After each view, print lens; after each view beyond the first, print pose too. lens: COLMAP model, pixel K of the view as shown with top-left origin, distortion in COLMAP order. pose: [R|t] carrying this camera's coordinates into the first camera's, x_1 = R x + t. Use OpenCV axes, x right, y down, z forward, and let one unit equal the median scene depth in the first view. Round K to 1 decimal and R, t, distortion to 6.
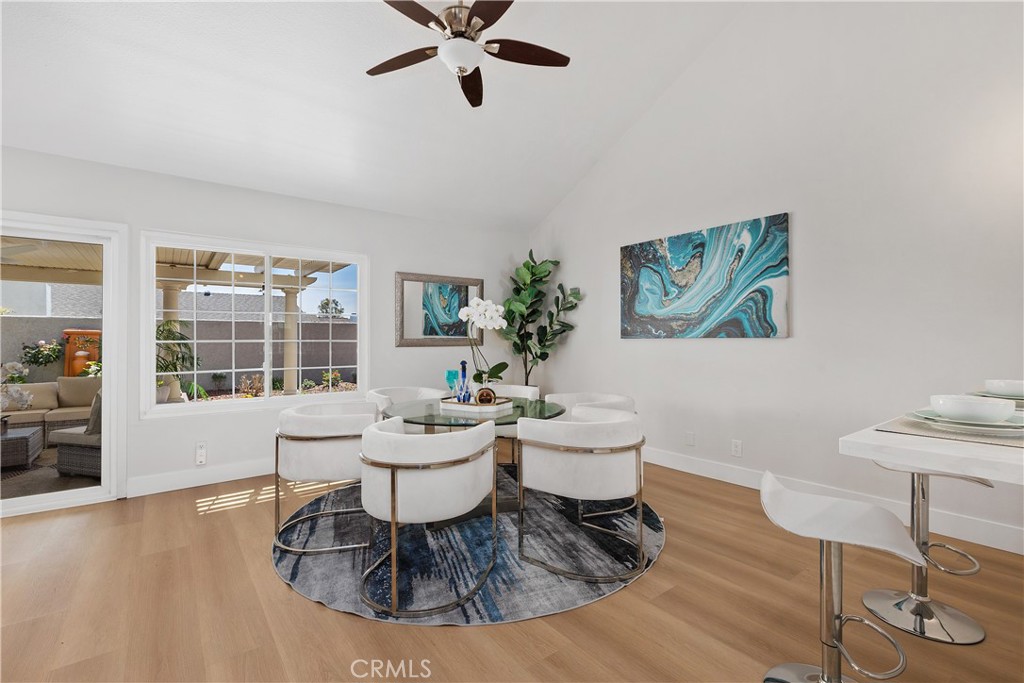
lens RADIAL K [[464.7, 0, 514.0], [0, 464.7, 336.6], [0, 0, 1]] dist [-0.000326, 0.001492]
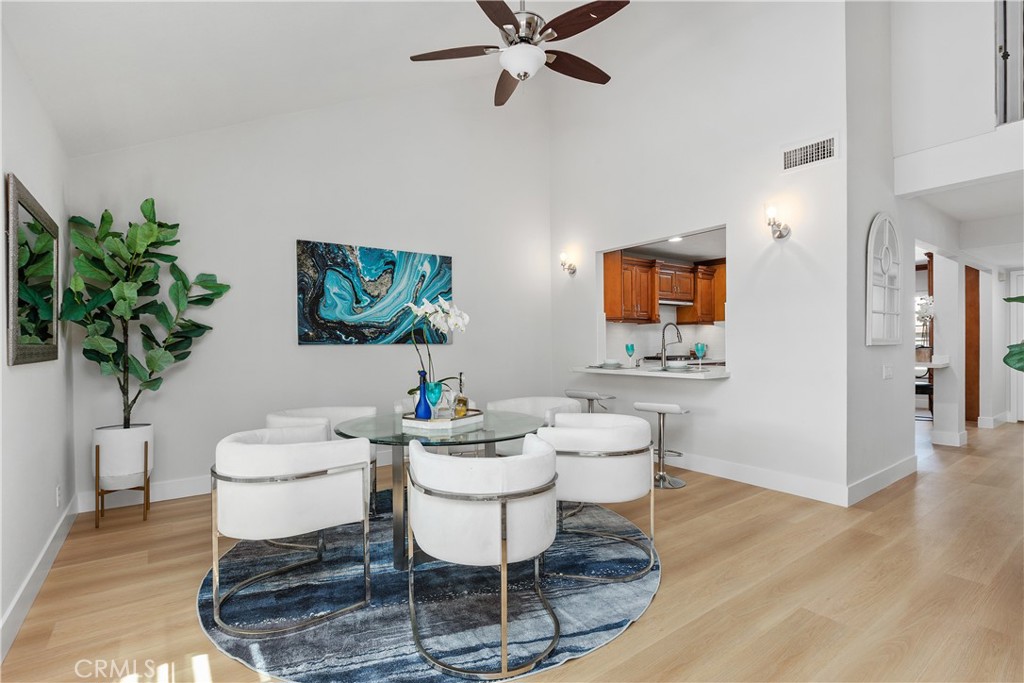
lens RADIAL K [[492.4, 0, 507.7], [0, 492.4, 346.5], [0, 0, 1]] dist [-0.005857, -0.000661]
pose [[0.006978, -0.003126, 0.999971, -0.775074], [0.001313, 0.999994, 0.003117, 0.005402], [-0.999975, 0.001292, 0.006982, 0.675136]]
